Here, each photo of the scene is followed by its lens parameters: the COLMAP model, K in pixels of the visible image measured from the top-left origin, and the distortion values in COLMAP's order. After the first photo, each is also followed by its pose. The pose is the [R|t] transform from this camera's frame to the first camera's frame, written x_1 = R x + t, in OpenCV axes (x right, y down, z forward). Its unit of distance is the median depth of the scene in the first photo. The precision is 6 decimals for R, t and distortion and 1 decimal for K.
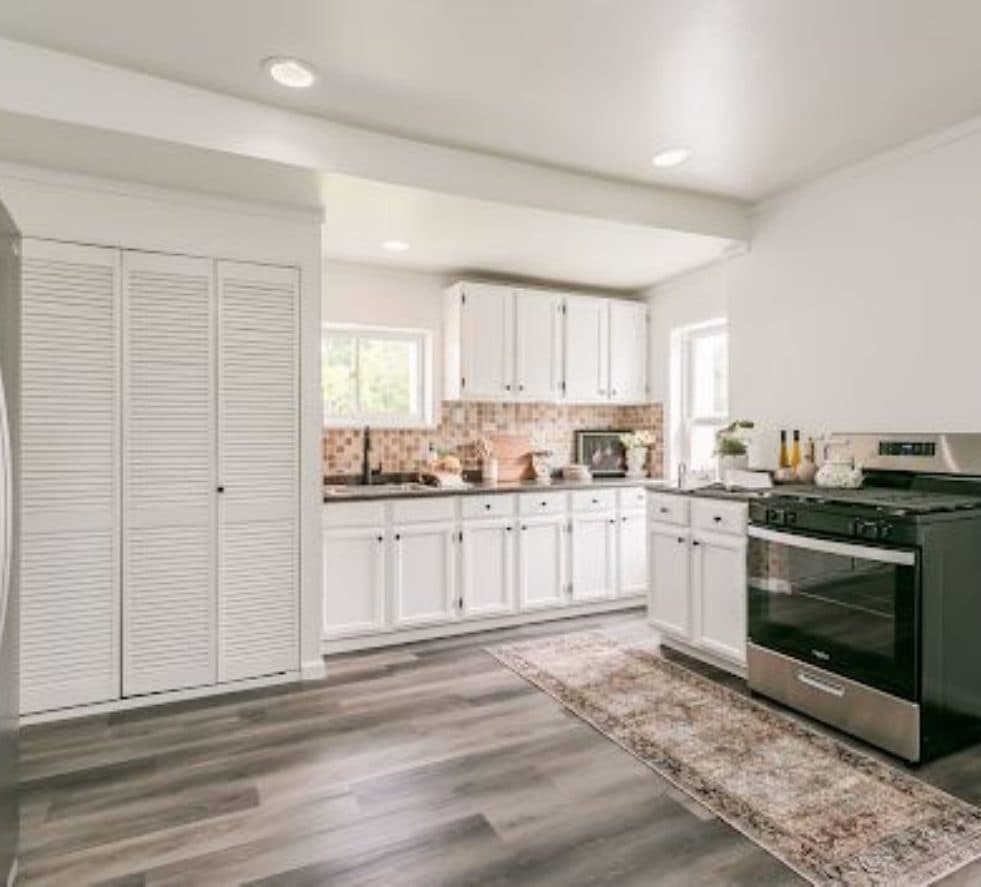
lens RADIAL K [[620.7, 0, 490.5], [0, 620.7, 443.5], [0, 0, 1]] dist [-0.001248, 0.000357]
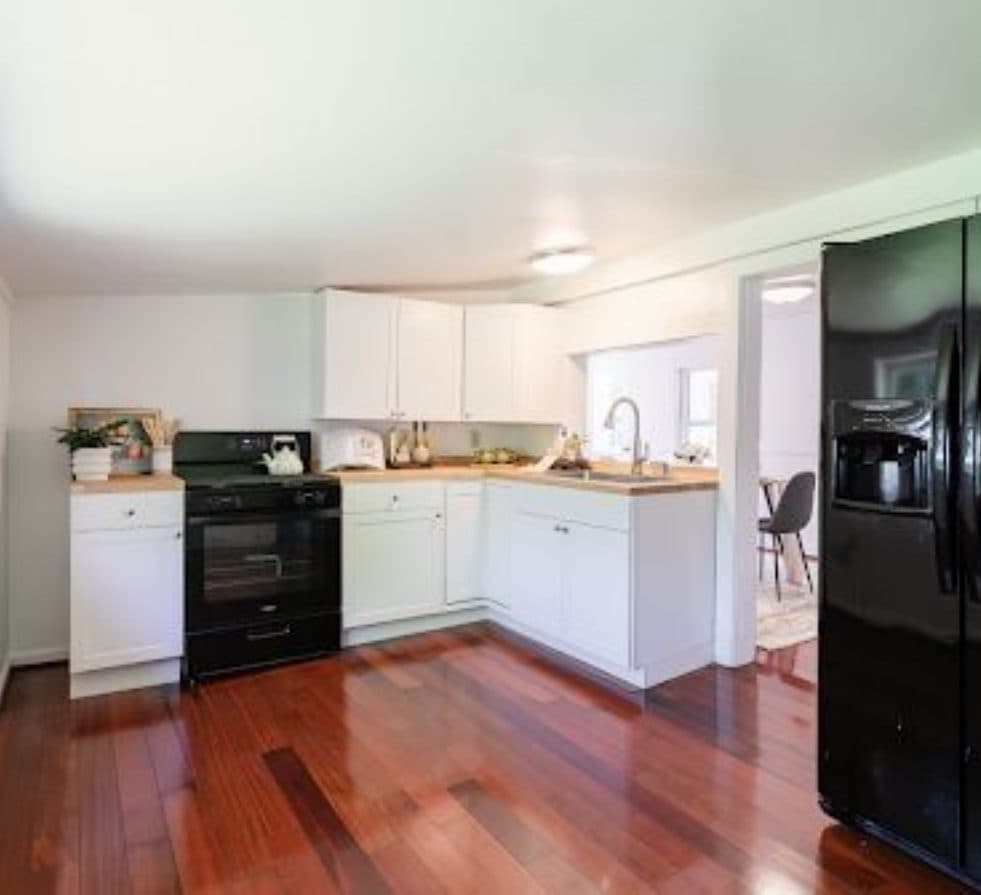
lens RADIAL K [[620.7, 0, 490.5], [0, 620.7, 447.5], [0, 0, 1]] dist [-0.001248, 0.000357]
pose [[-0.129642, -0.025831, 0.991224, -0.783794], [-0.016398, 0.999580, 0.023904, 0.000591], [-0.991425, -0.013156, -0.130012, 0.856562]]
